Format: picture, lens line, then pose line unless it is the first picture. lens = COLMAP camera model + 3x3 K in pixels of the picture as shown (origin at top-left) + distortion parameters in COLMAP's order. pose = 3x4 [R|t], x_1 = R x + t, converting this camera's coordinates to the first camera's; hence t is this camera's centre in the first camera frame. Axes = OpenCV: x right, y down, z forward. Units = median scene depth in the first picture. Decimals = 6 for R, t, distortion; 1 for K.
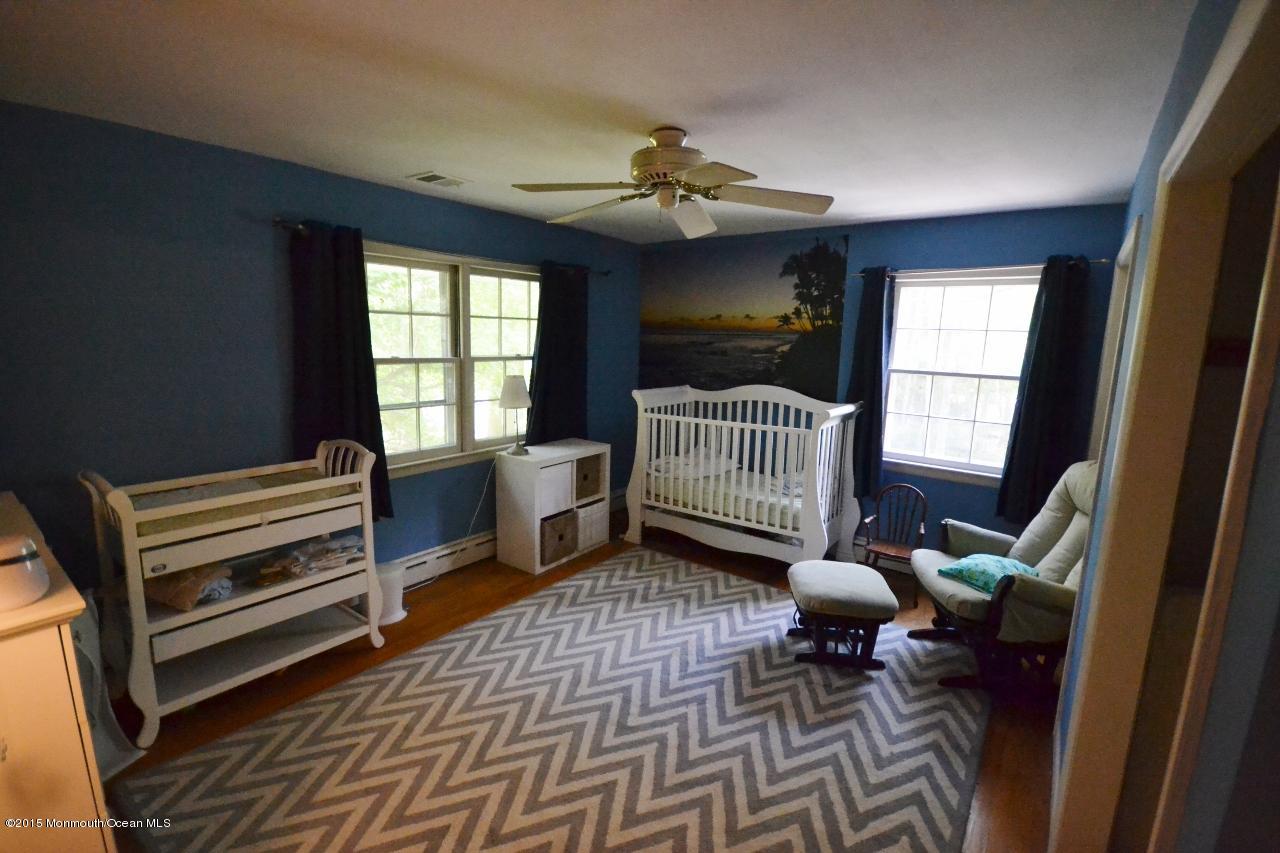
lens RADIAL K [[573.6, 0, 646.0], [0, 573.6, 424.4], [0, 0, 1]] dist [-0.004444, -0.000285]
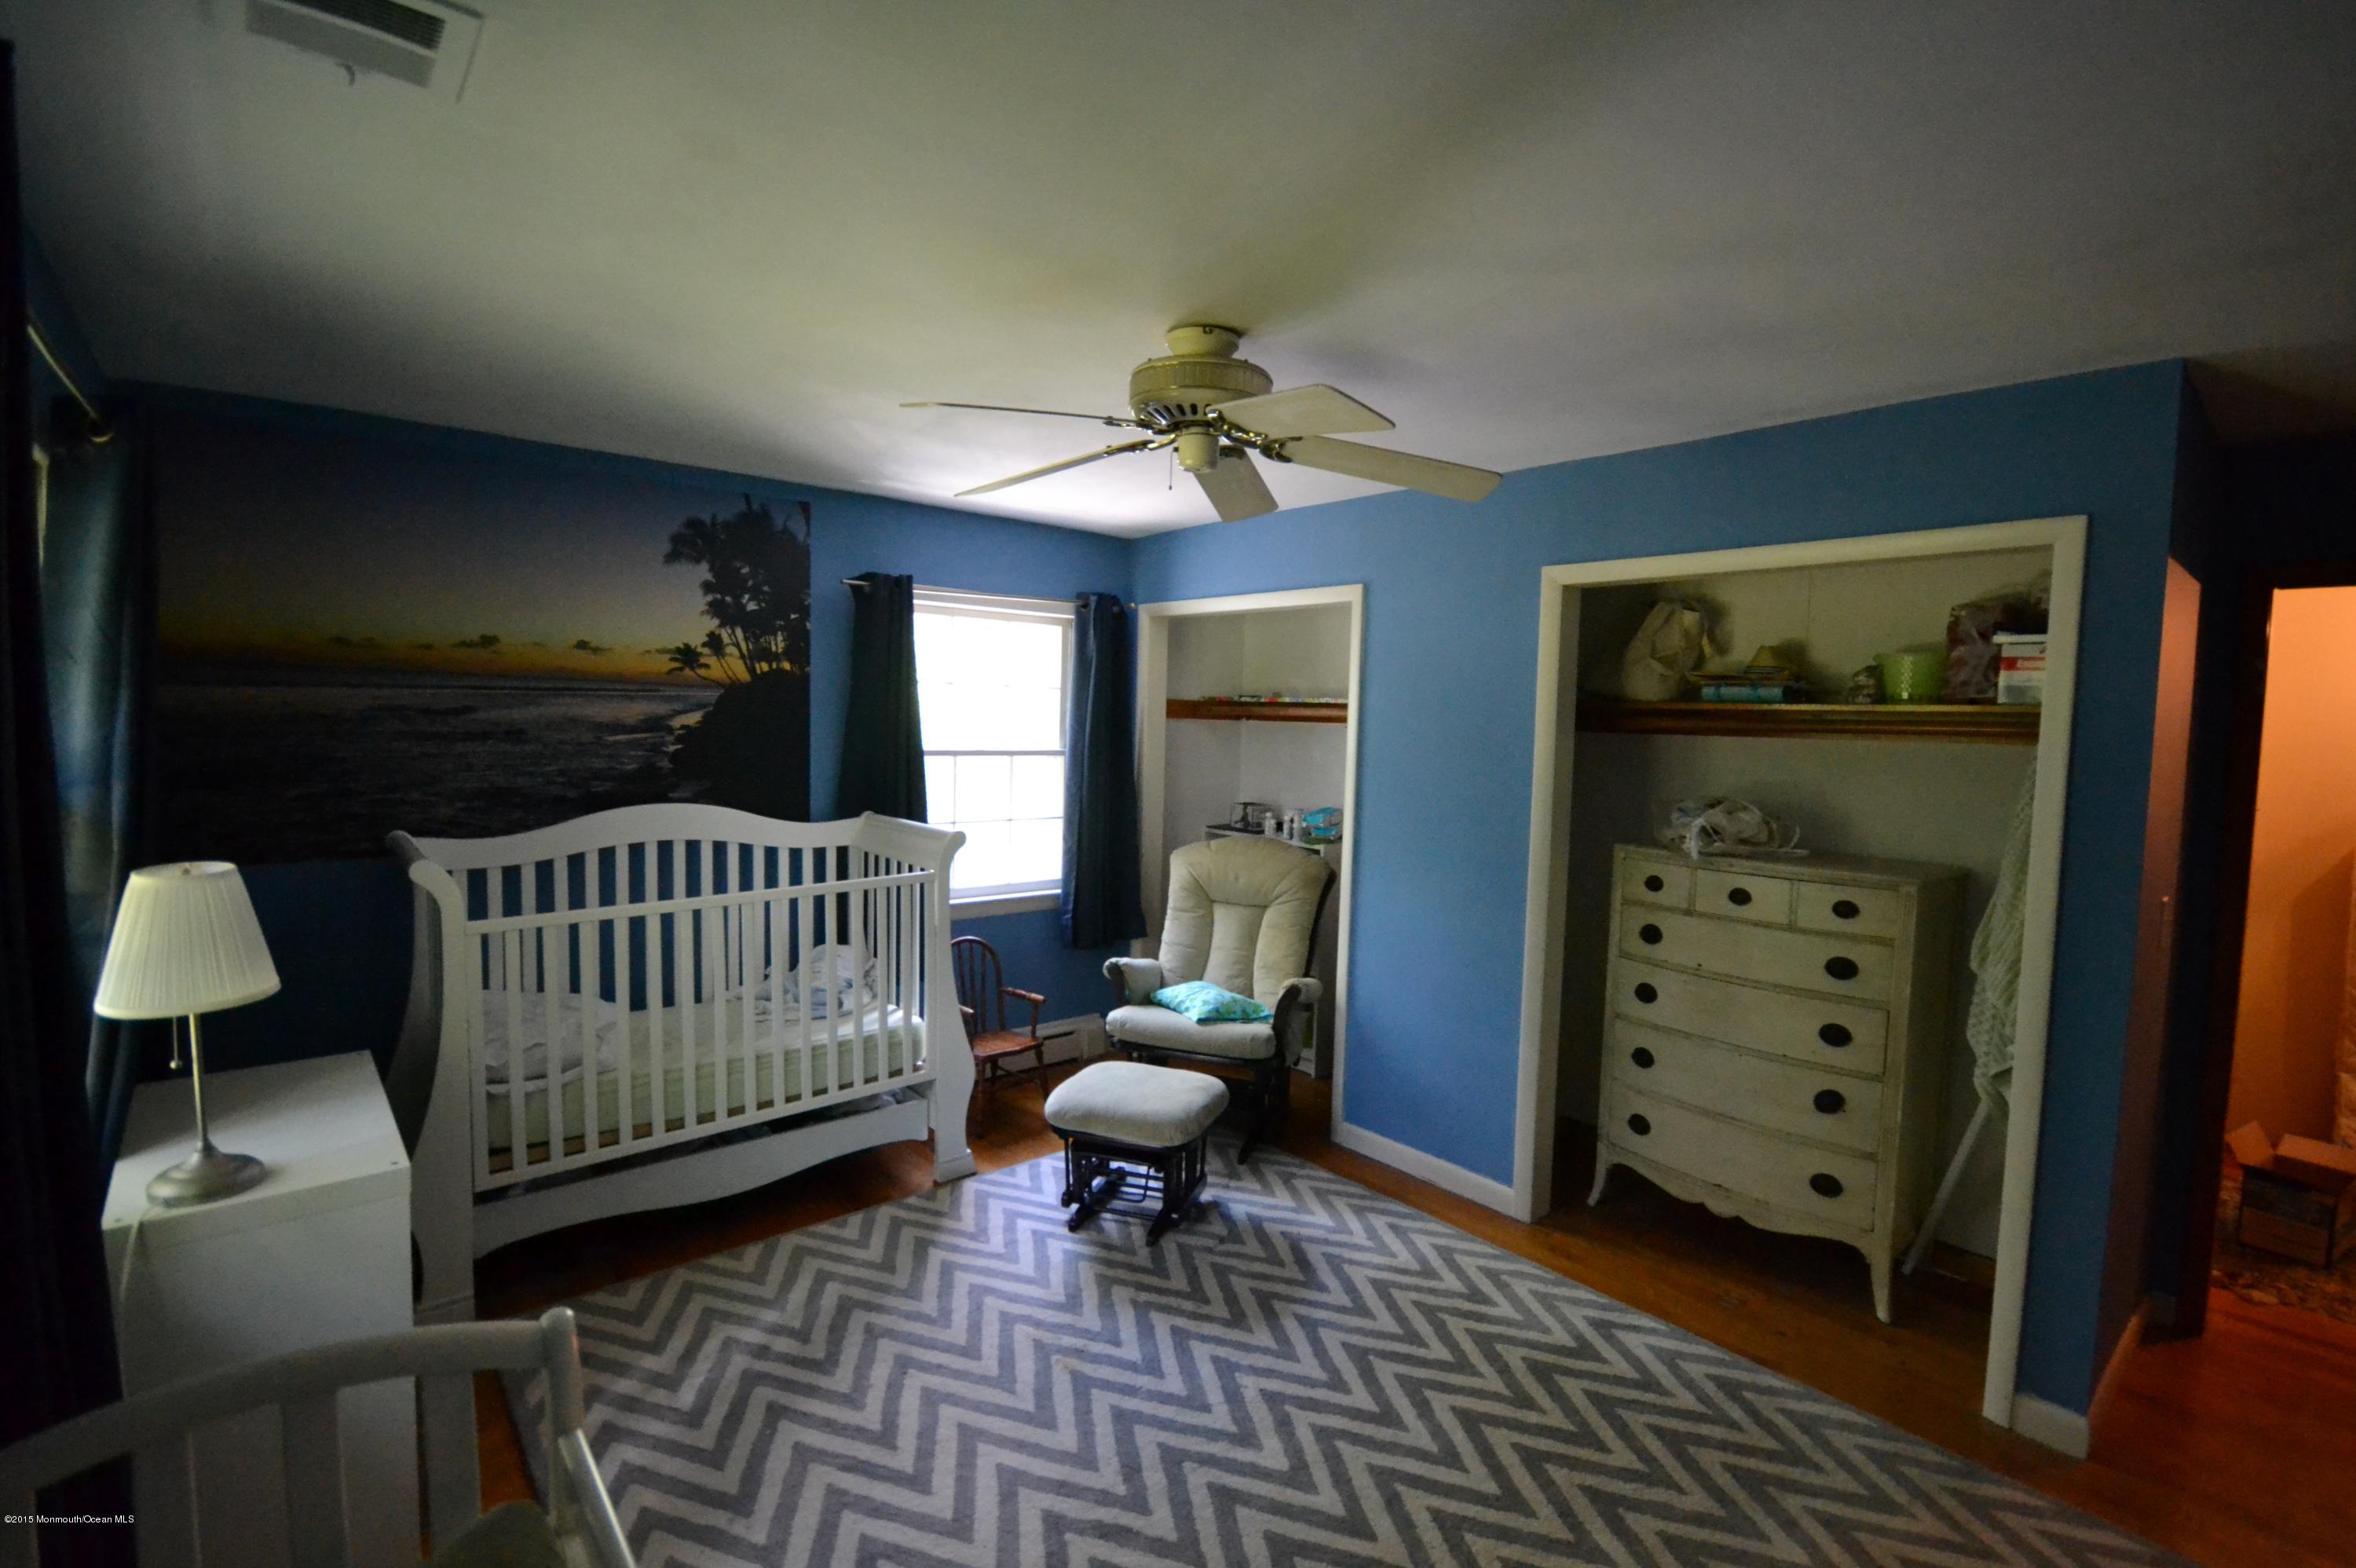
lens RADIAL K [[1055.7, 0, 1189.1], [0, 1055.7, 780.1], [0, 0, 1]] dist [-0.004444, -0.000285]
pose [[0.209406, -0.086416, 0.974003, -0.510651], [0.131809, 0.989491, 0.059452, -0.084641], [-0.968904, 0.115932, 0.218596, 0.449853]]
